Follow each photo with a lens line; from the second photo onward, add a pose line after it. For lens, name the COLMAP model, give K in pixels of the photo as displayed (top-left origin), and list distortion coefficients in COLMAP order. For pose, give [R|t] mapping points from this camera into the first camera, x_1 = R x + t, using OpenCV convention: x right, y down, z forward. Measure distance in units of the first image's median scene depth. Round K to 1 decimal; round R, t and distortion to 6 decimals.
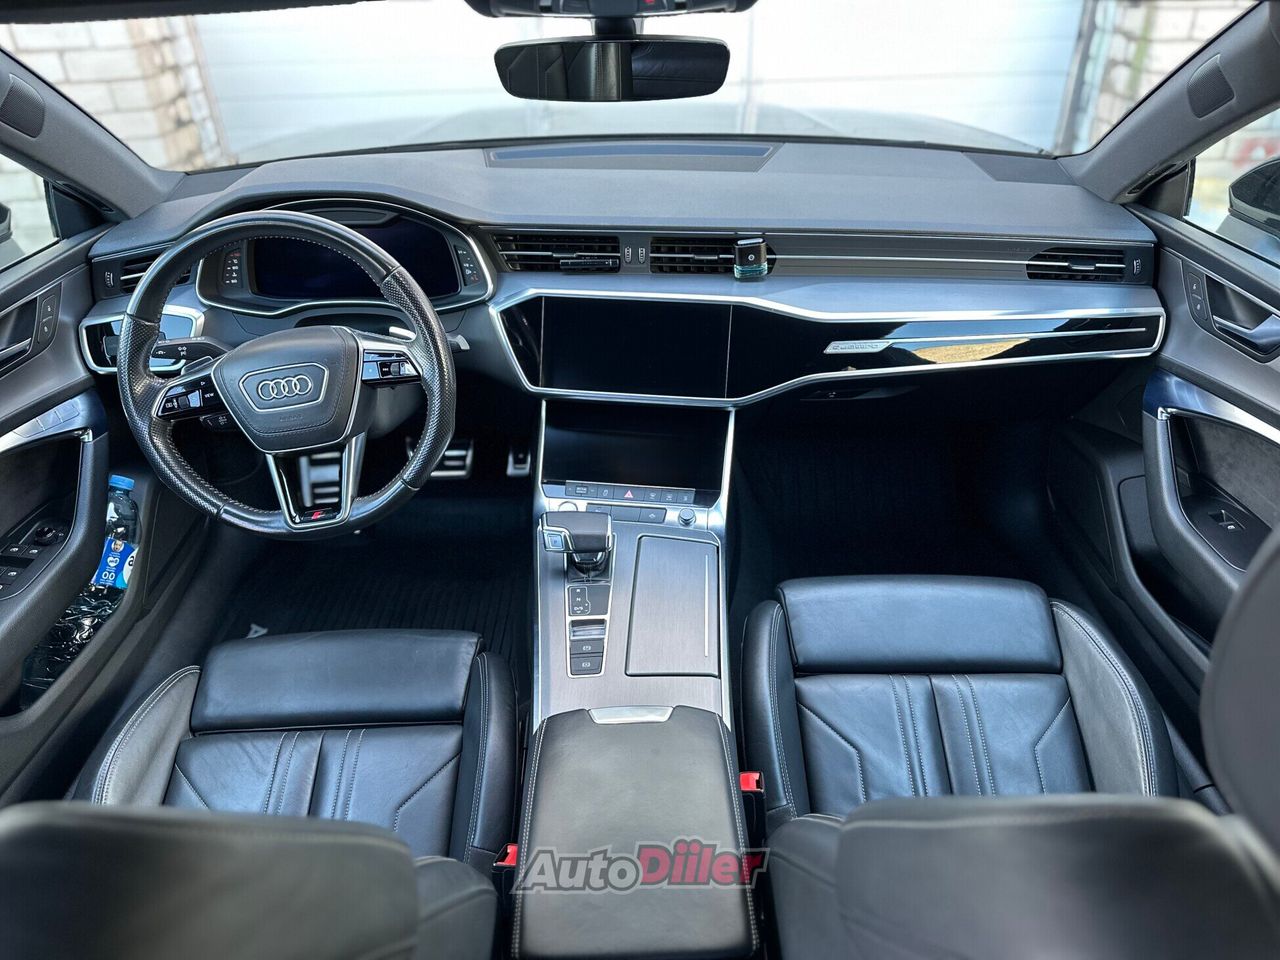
lens RADIAL K [[911.2, 0, 640.0], [0, 911.2, 480.0], [0, 0, 1]] dist [0.075750, -0.090866]
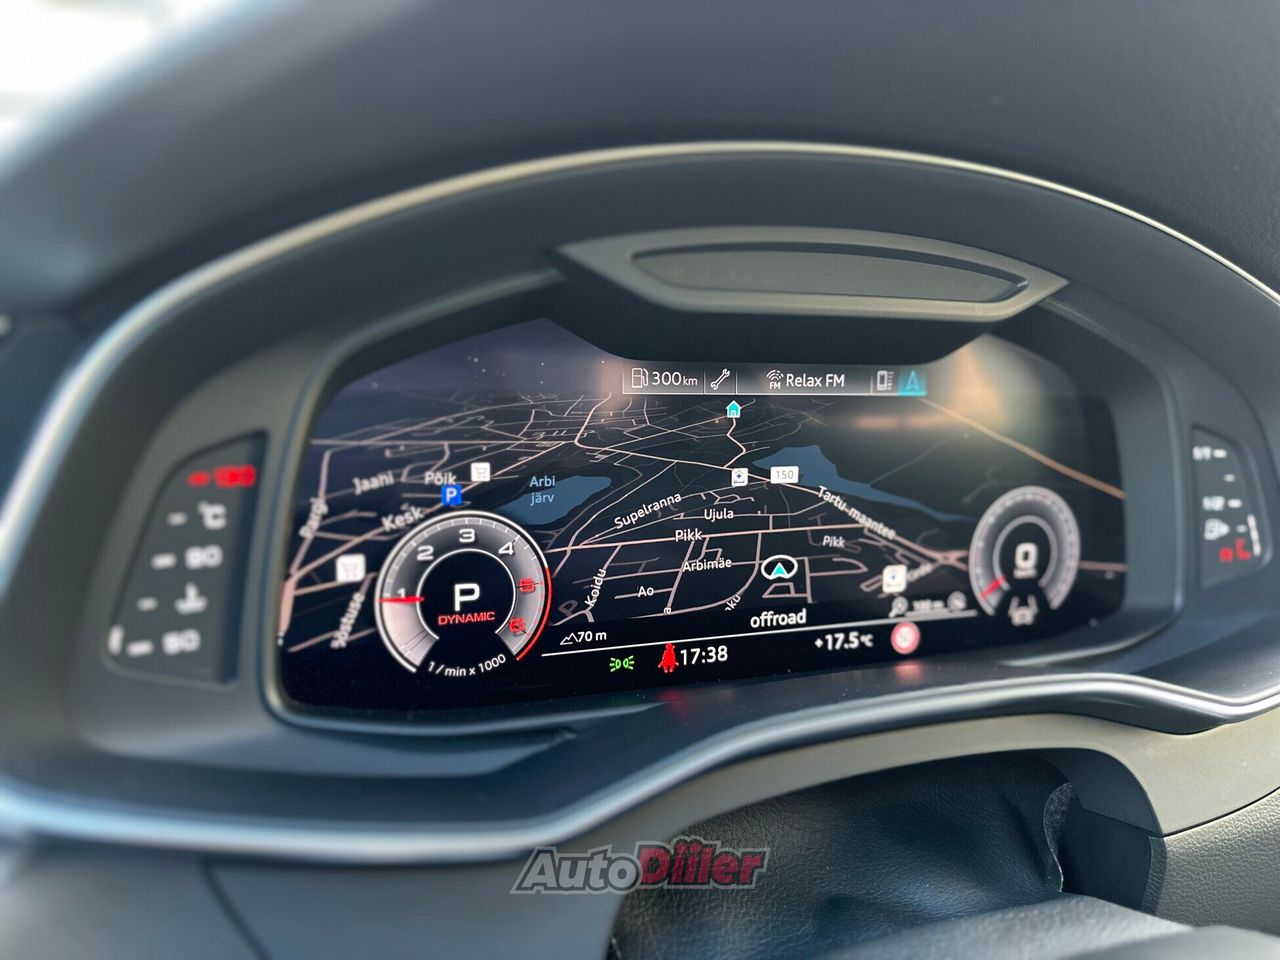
lens RADIAL K [[911.2, 0, 640.0], [0, 911.2, 480.0], [0, 0, 1]] dist [0.075750, -0.090866]
pose [[0.997344, 0.010969, 0.071999, -0.419977], [0.013528, 0.943487, -0.331133, -0.211392], [-0.071562, 0.331228, 0.940833, 0.940889]]
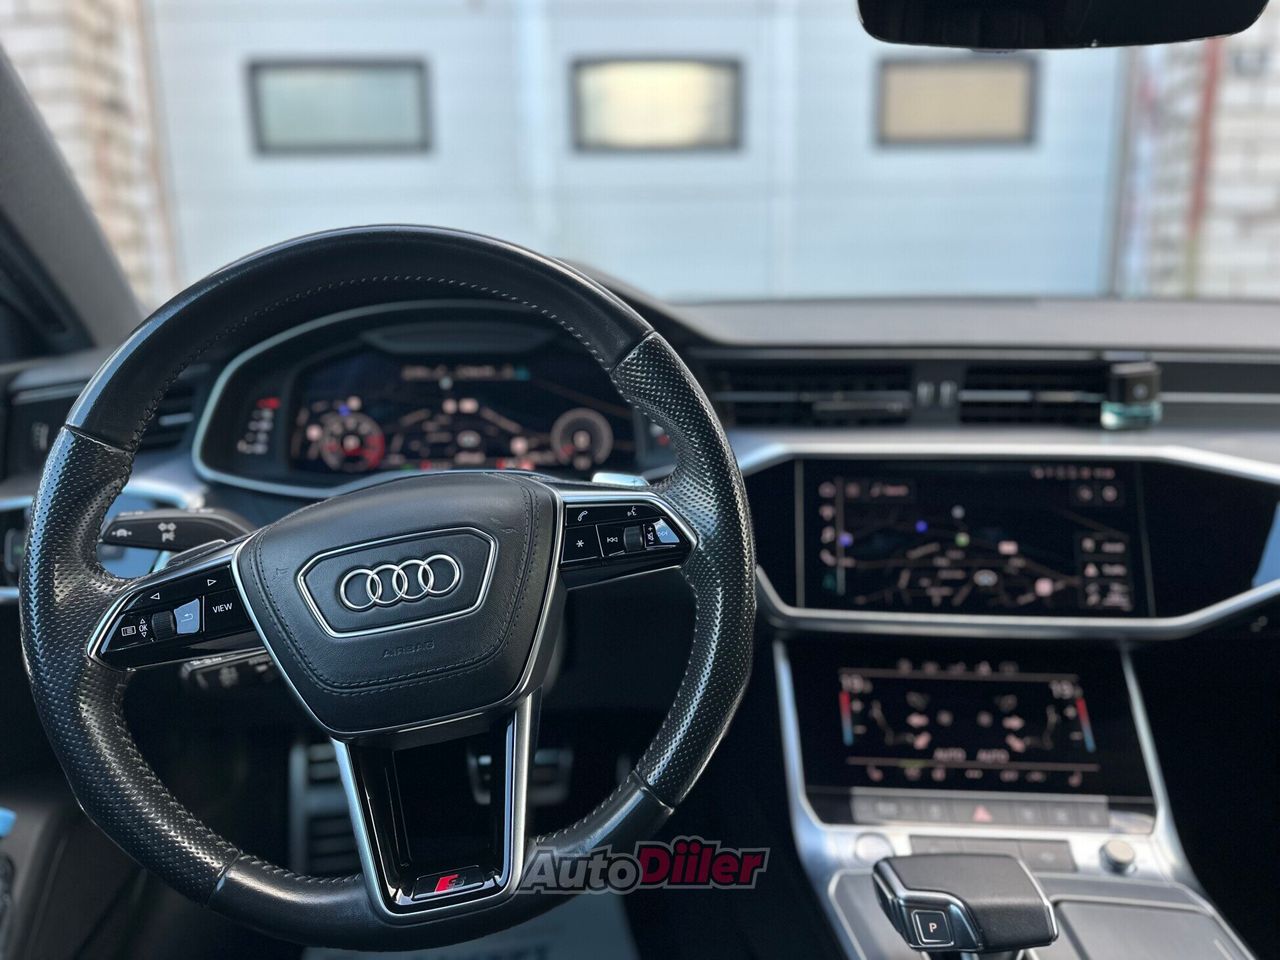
lens RADIAL K [[911.2, 0, 640.0], [0, 911.2, 480.0], [0, 0, 1]] dist [0.075750, -0.090866]
pose [[0.996977, -0.005848, 0.077479, -0.279336], [0.031424, 0.942326, -0.333218, 0.006910], [-0.071062, 0.334645, 0.939661, 0.504957]]
